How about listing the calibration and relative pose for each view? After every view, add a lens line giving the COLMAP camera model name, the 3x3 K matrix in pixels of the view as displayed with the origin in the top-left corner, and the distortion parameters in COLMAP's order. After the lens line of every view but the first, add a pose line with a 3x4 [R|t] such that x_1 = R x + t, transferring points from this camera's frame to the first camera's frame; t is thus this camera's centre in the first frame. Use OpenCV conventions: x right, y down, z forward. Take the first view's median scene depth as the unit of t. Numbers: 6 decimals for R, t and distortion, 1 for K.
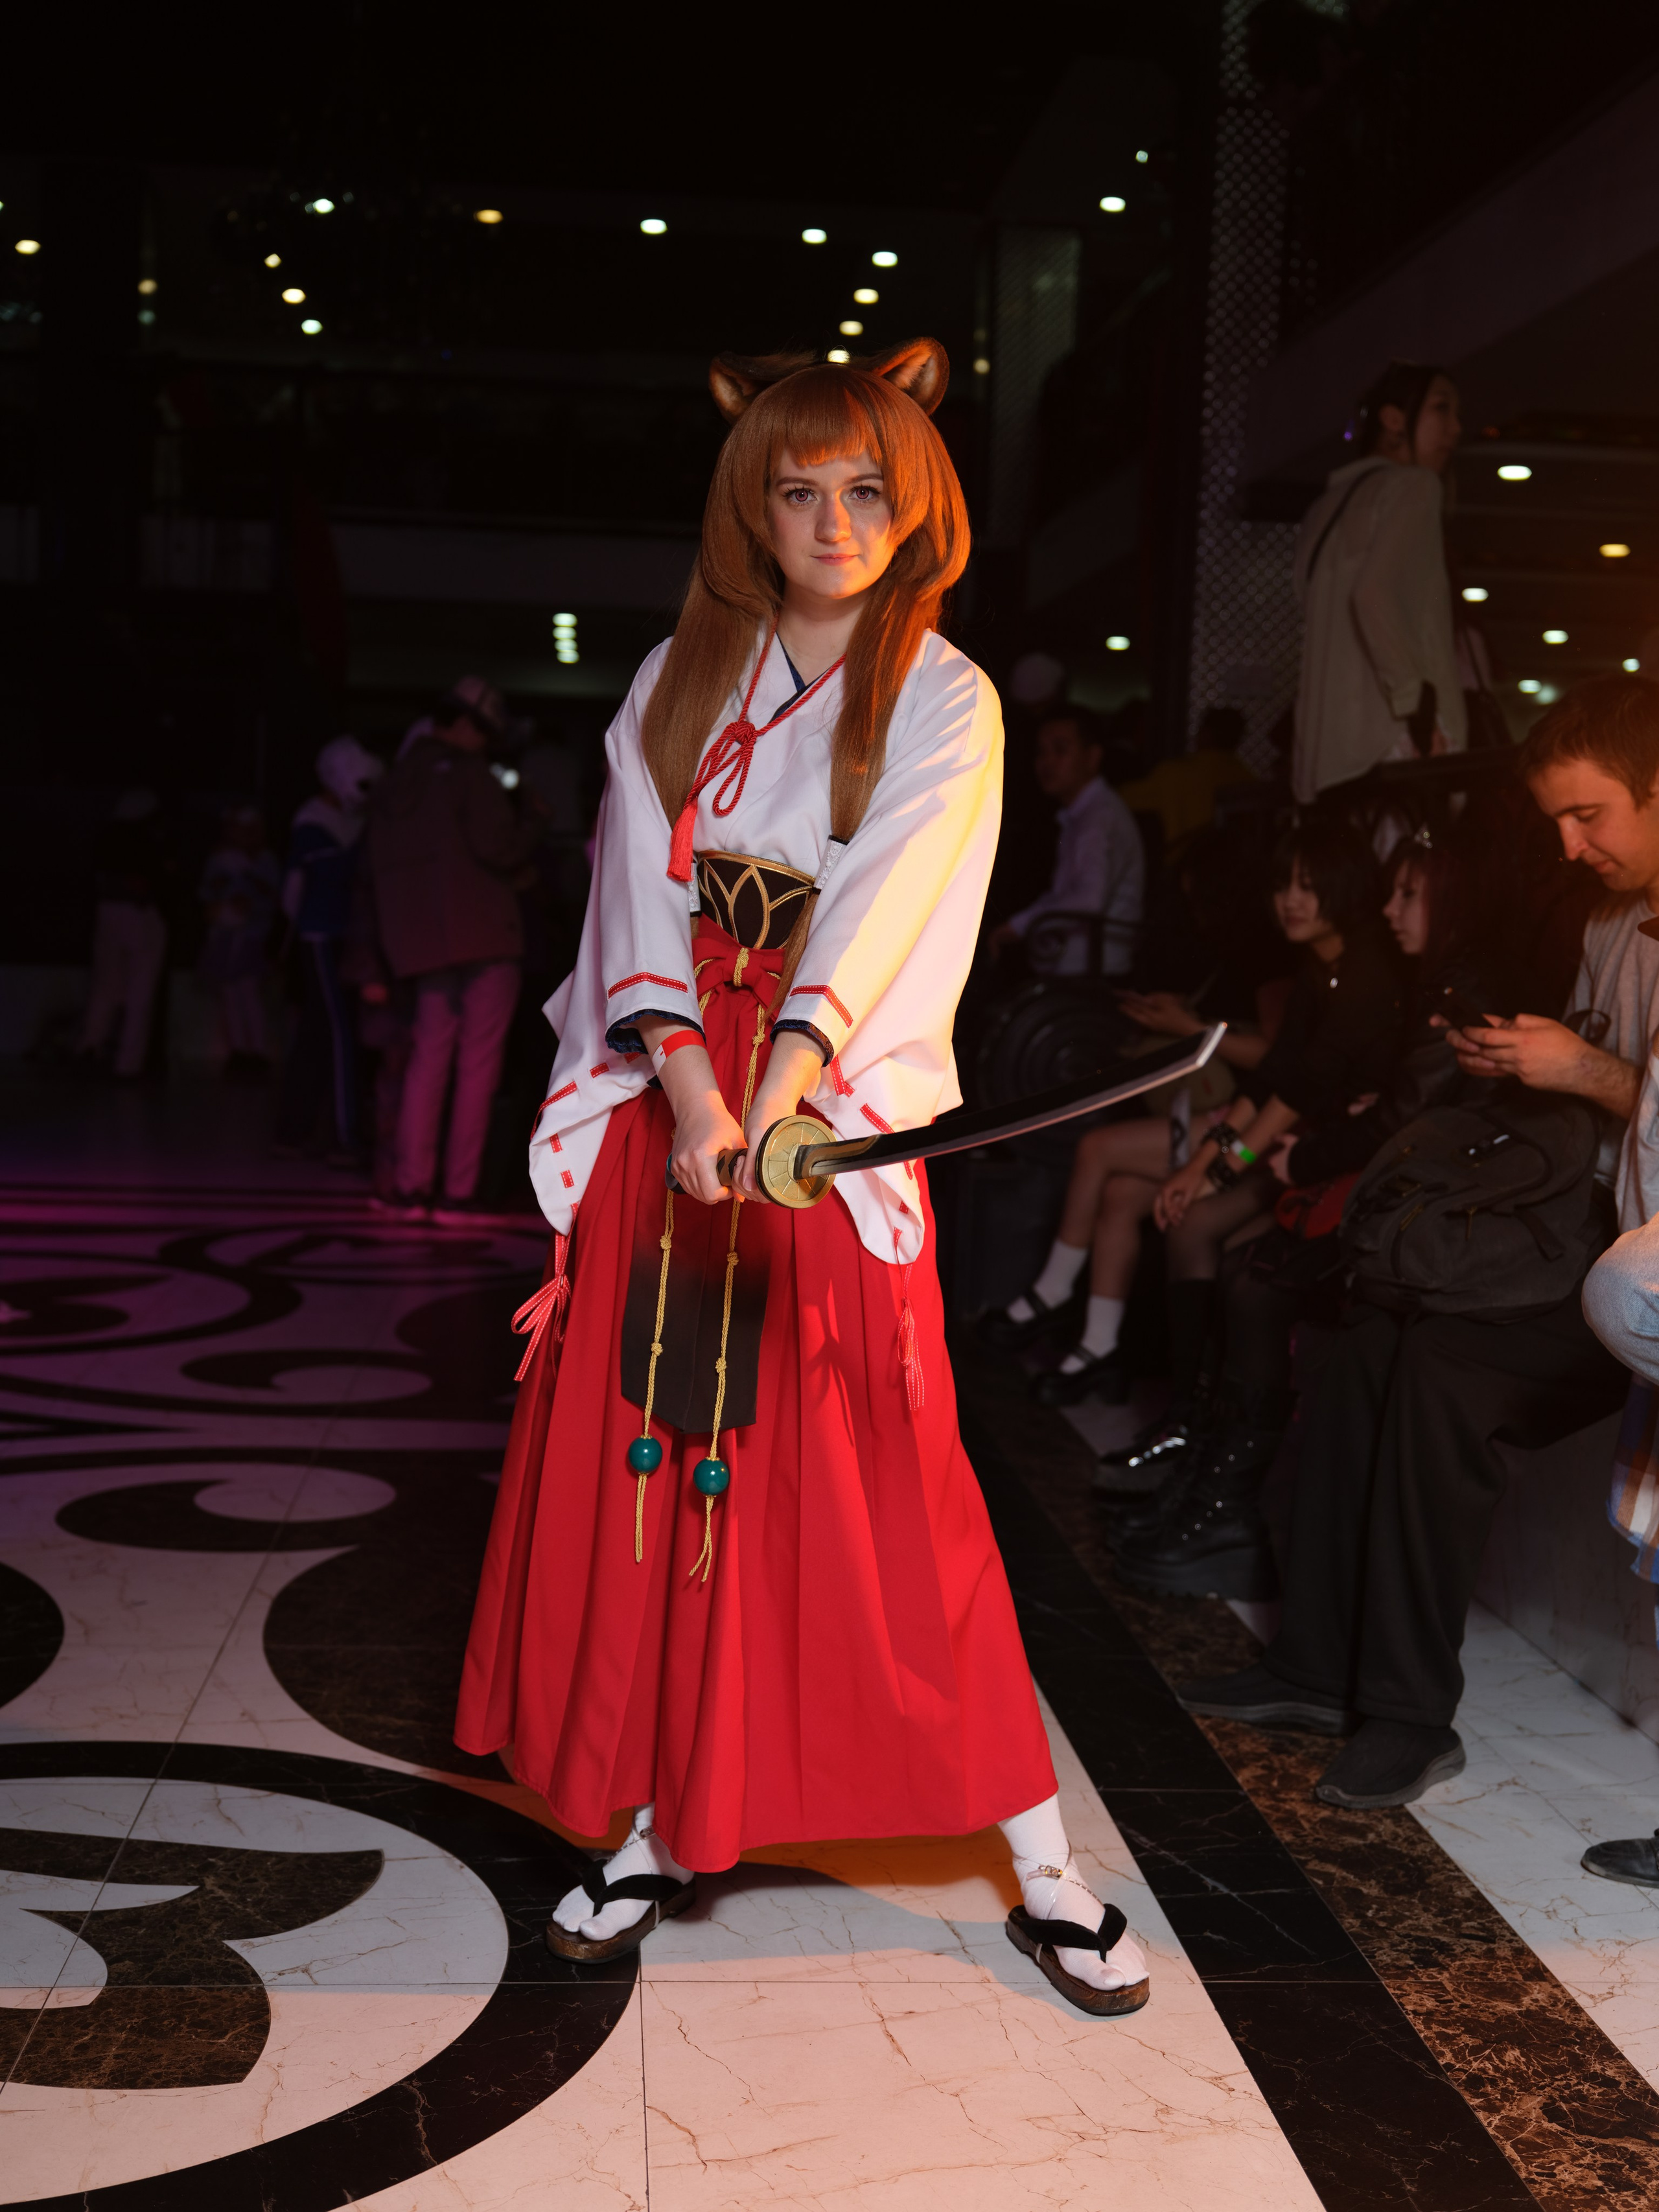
lens RADIAL K [[2590.5, 0, 833.3], [0, 2590.5, 1100.9], [0, 0, 1]] dist [0.014077, -0.010285]
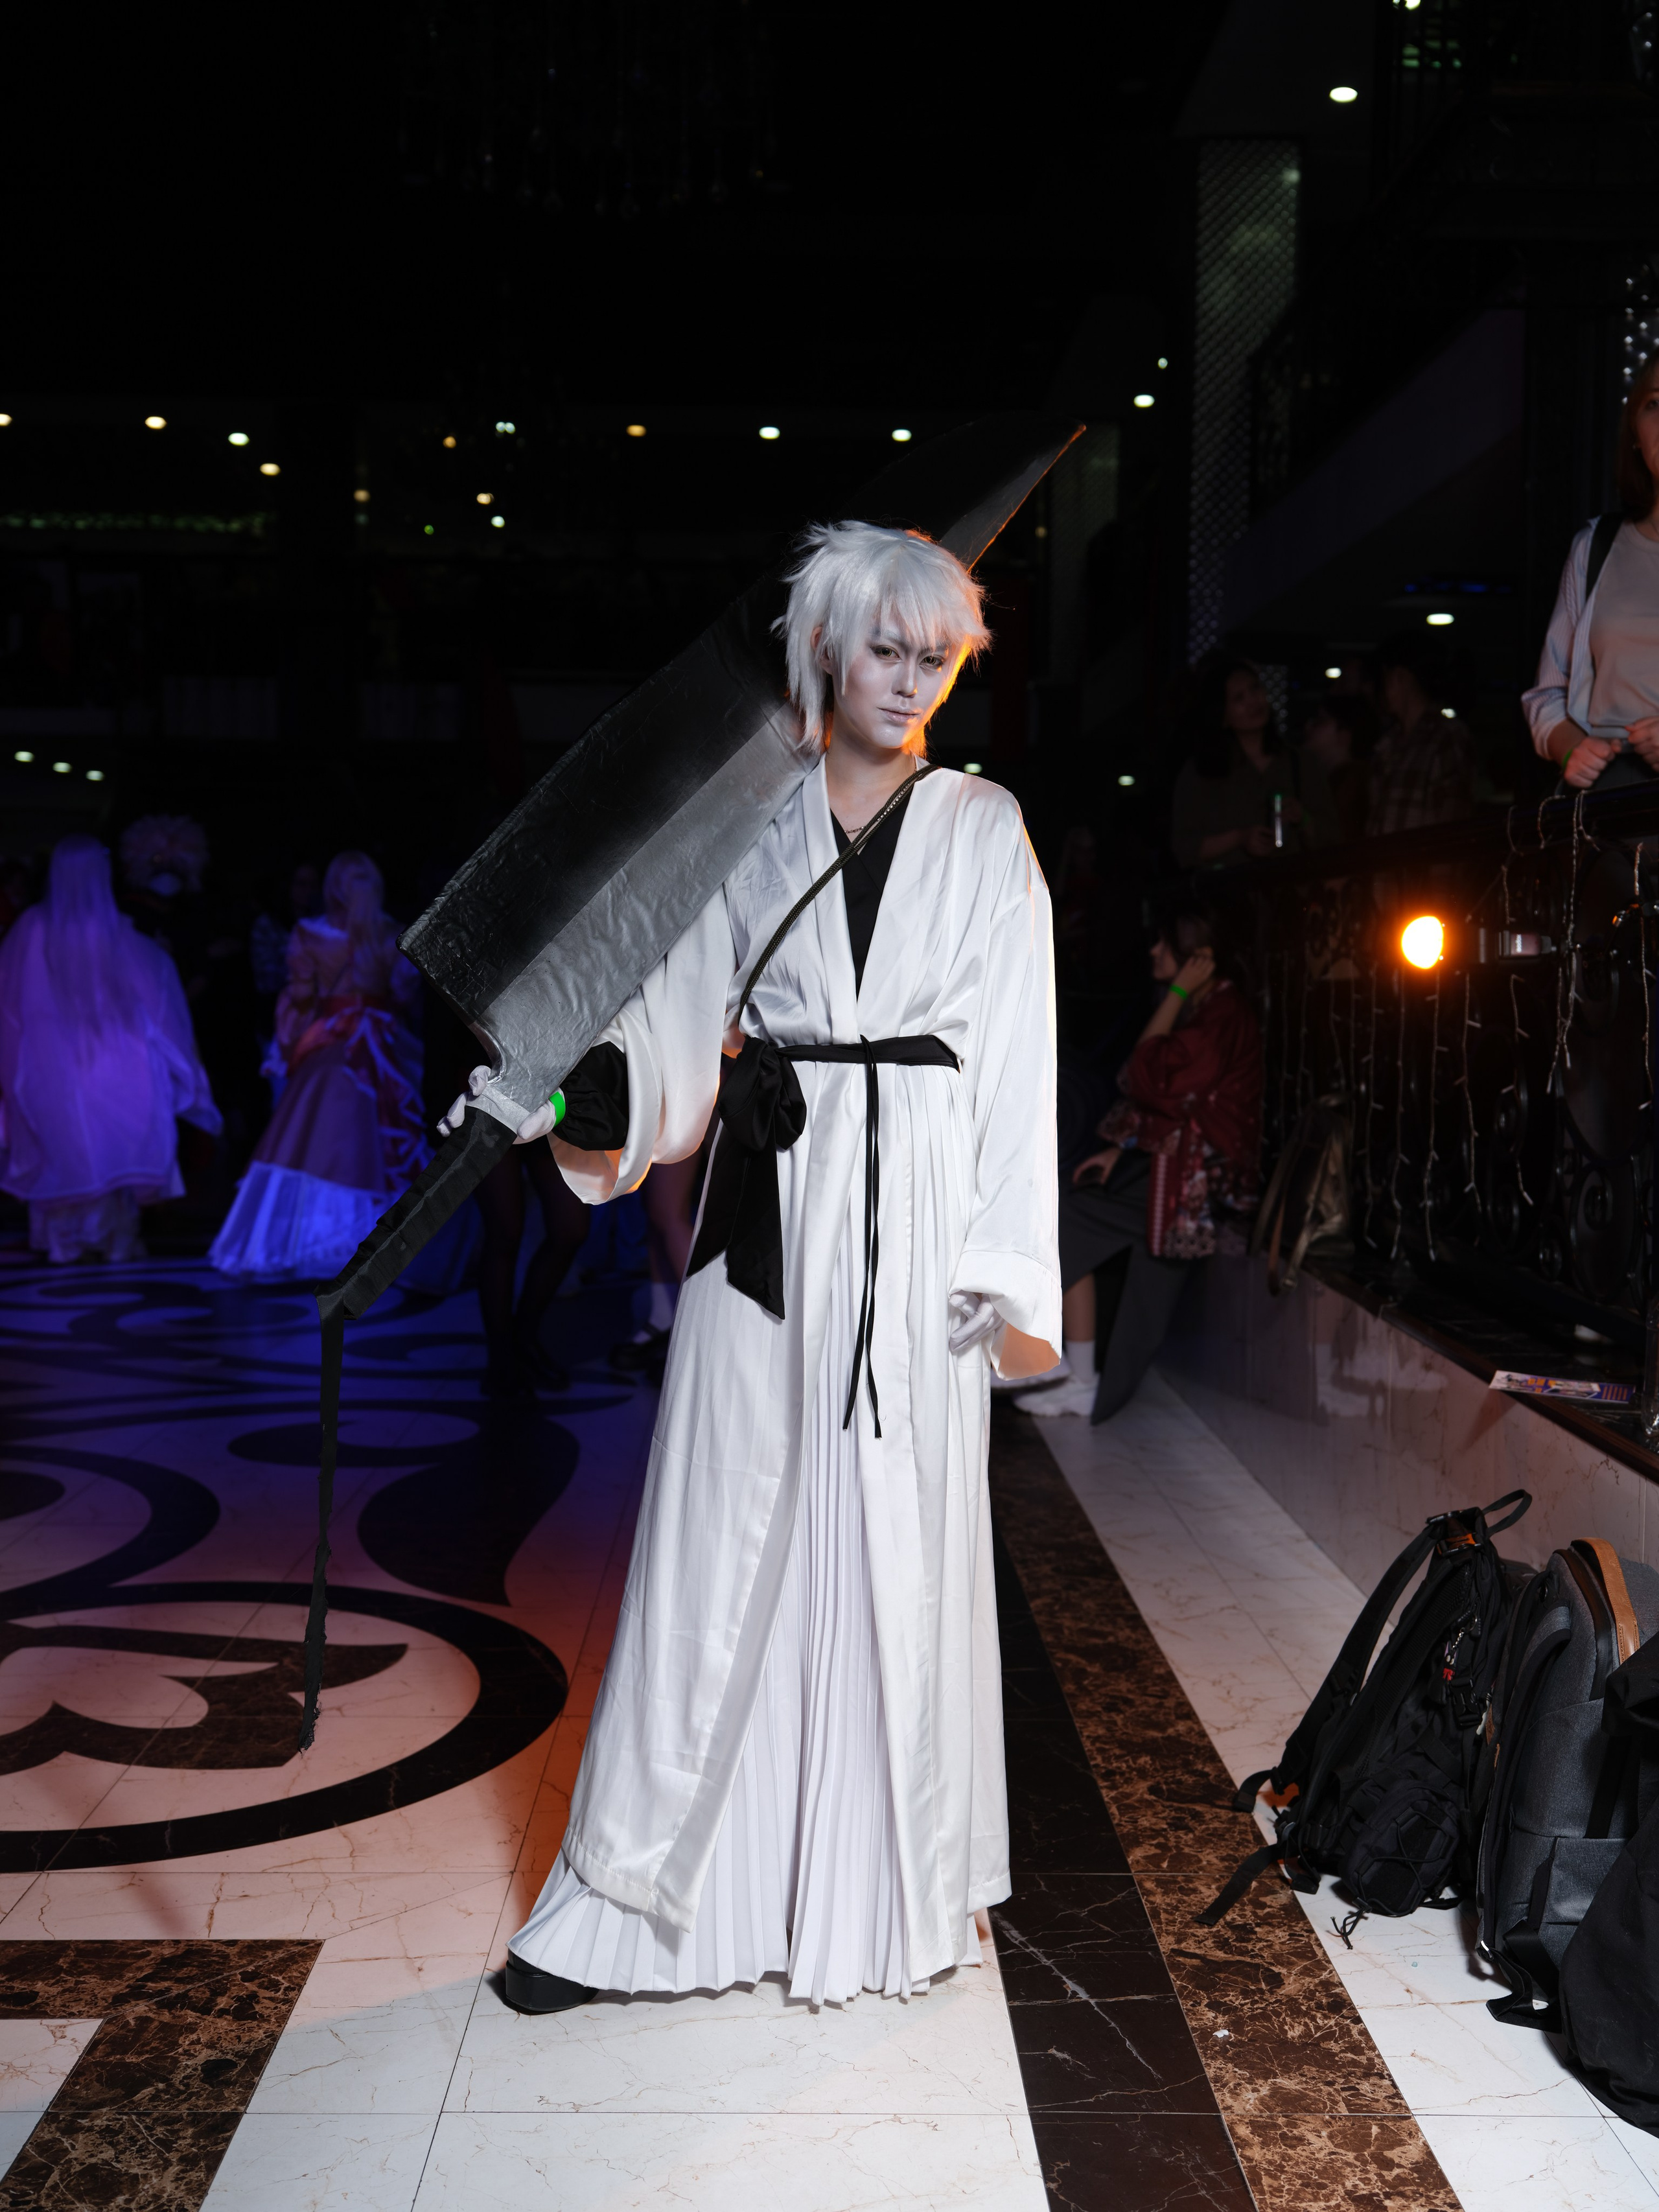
lens RADIAL K [[2250.7, 0, 851.8], [0, 2250.7, 1149.8], [0, 0, 1]] dist [0.000993, 0.011799]
pose [[0.997604, -0.019200, -0.066466, 0.168956], [0.018975, 0.999812, -0.004022, 0.022518], [0.066531, 0.002751, 0.997781, -0.251952]]
